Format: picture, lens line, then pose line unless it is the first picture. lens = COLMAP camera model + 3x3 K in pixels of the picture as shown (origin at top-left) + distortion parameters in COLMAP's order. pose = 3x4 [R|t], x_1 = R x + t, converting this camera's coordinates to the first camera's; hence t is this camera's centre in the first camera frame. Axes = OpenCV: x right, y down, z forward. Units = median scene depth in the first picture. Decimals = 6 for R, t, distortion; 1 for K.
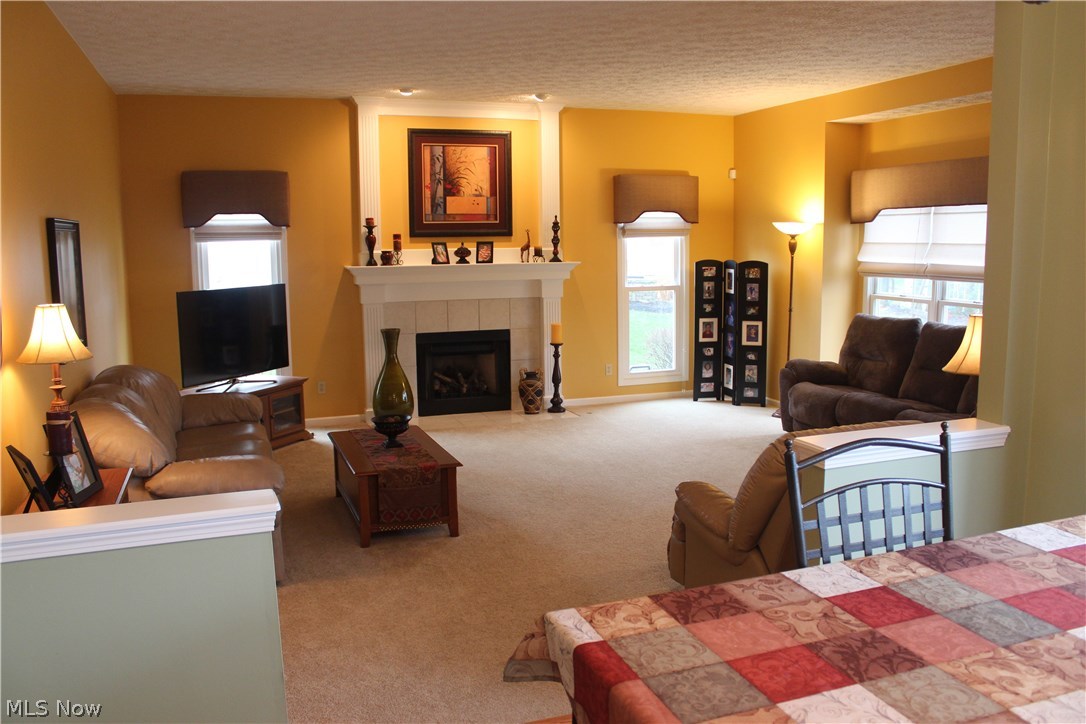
lens RADIAL K [[897.1, 0, 543.0], [0, 897.1, 362.0], [0, 0, 1]] dist [-0.179836, 0.184947]
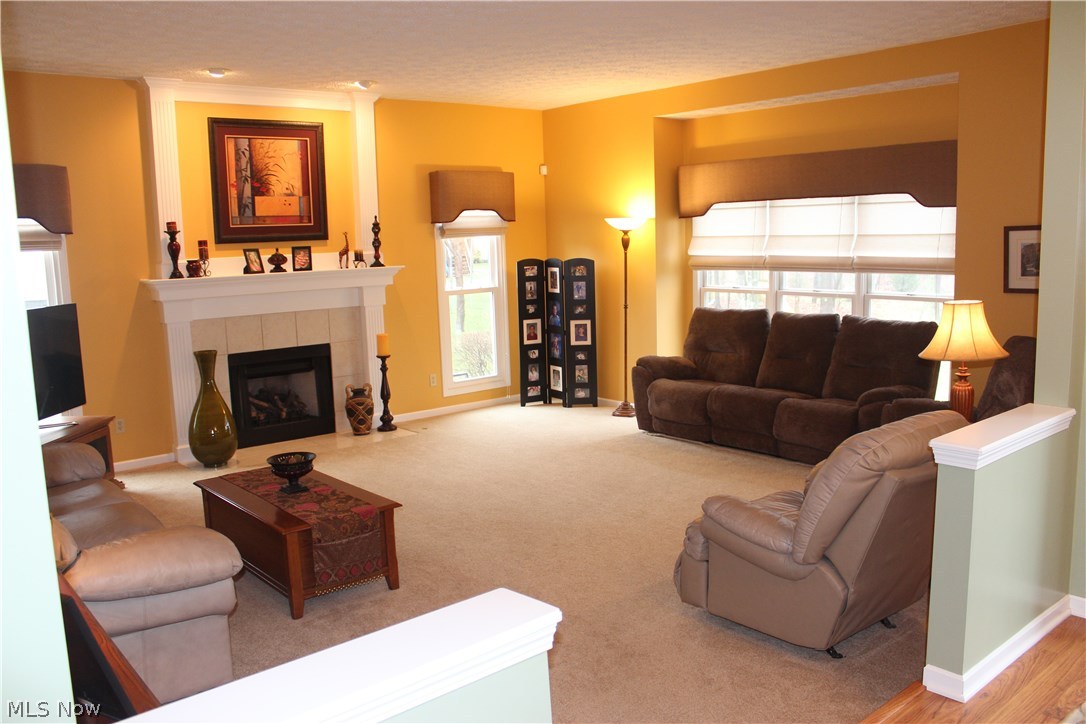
lens RADIAL K [[897.1, 0, 543.0], [0, 897.1, 362.0], [0, 0, 1]] dist [-0.179836, 0.184947]
pose [[0.937082, -0.065129, 0.342980, -0.148172], [0.066070, 0.997775, 0.008954, -0.011912], [-0.342800, 0.014270, 0.939300, 0.092198]]
